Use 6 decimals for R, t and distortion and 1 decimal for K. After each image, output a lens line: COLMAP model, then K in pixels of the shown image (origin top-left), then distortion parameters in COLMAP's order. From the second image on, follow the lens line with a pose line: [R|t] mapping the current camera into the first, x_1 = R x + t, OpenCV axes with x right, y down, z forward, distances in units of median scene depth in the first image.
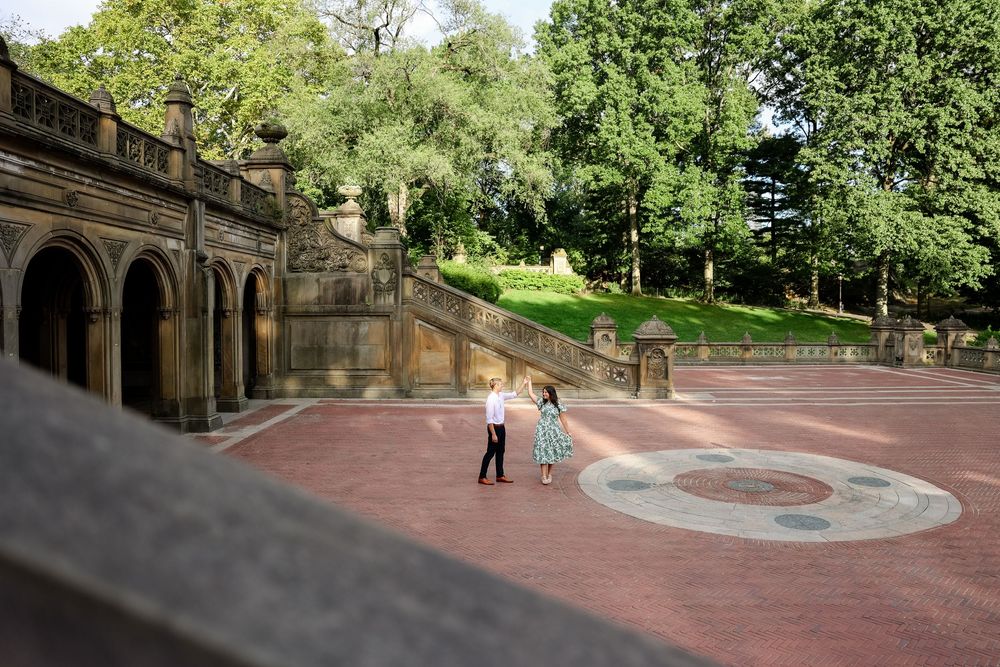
lens RADIAL K [[701.6, 0, 522.9], [0, 701.6, 330.0], [0, 0, 1]] dist [-0.049564, 0.023655]
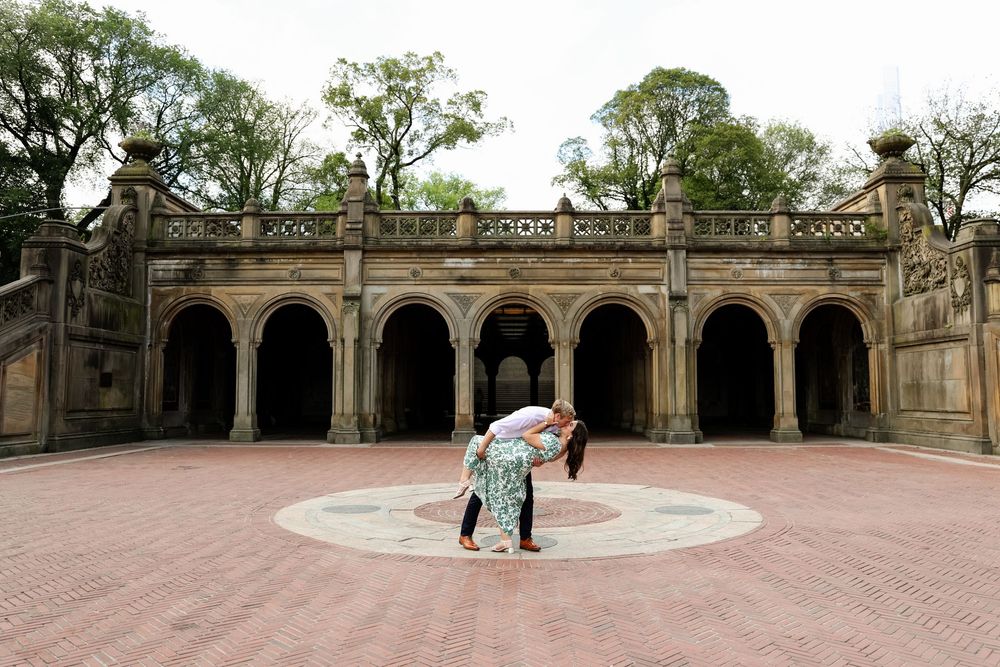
lens RADIAL K [[753.1, 0, 465.8], [0, 753.1, 321.4], [0, 0, 1]] dist [-0.039138, 0.024208]
pose [[-0.017123, -0.098485, -0.994991, 0.621728], [-0.031895, 0.994684, -0.097906, 0.056916], [0.999345, 0.030058, -0.020174, 0.507766]]
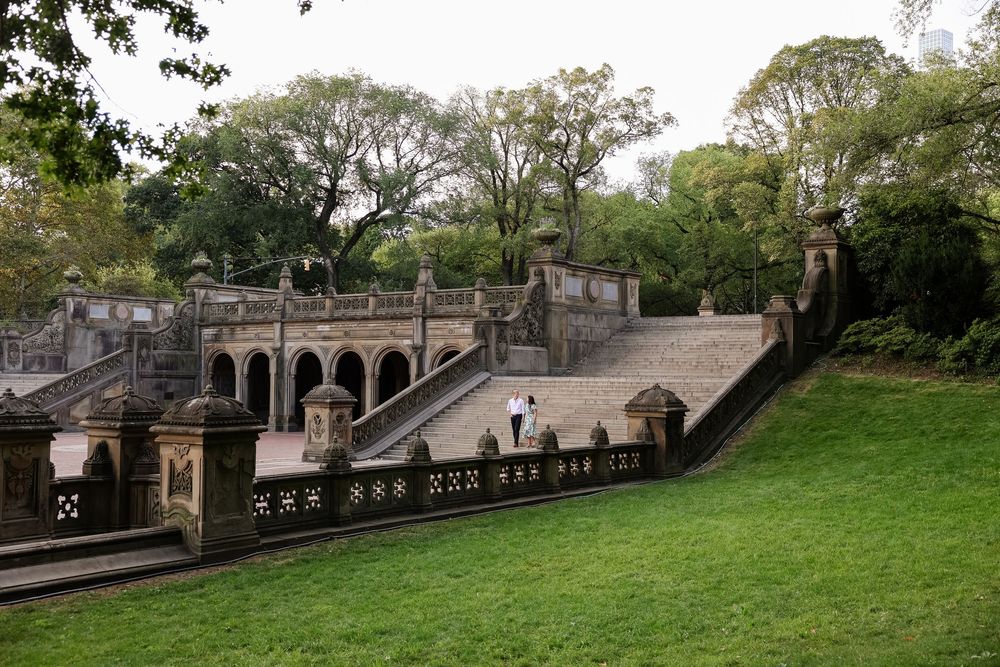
lens RADIAL K [[1164.8, 0, 494.5], [0, 1164.8, 332.6], [0, 0, 1]] dist [0.021031, 0.000000]
pose [[-0.600016, -0.032325, -0.799335, 1.498630], [-0.030009, 0.999390, -0.017889, -0.071160], [0.799425, 0.013254, -0.600619, 2.355576]]
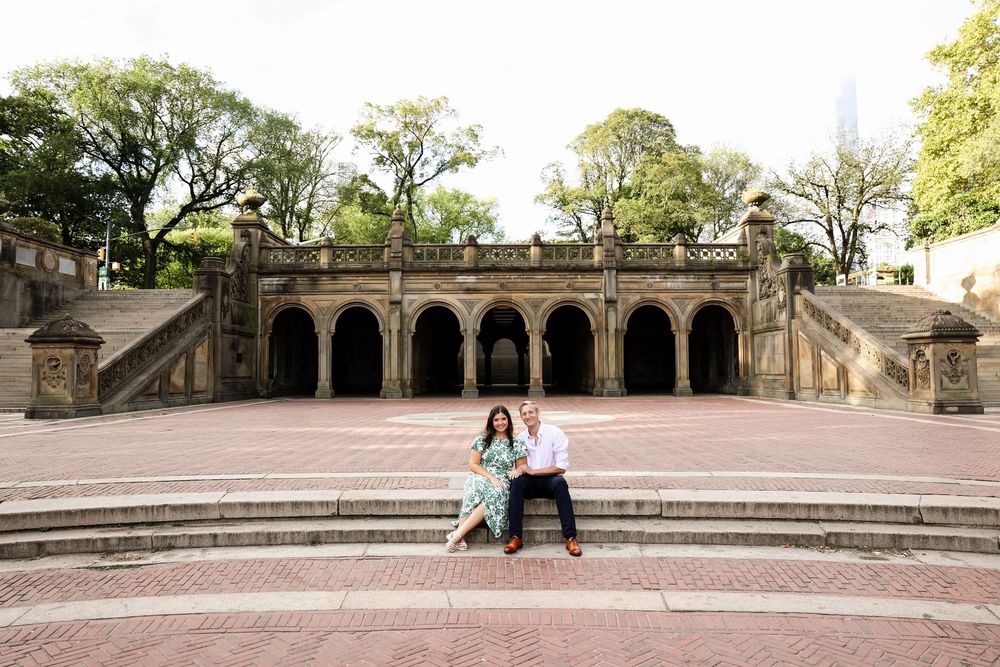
lens RADIAL K [[701.6, 0, 468.2], [0, 701.6, 320.3], [0, 0, 1]] dist [-0.049564, 0.023655]
pose [[-0.011857, -0.075106, -0.997105, 1.025693], [-0.025533, 0.996873, -0.074785, 0.069219], [0.999604, 0.024573, -0.013738, 0.502183]]
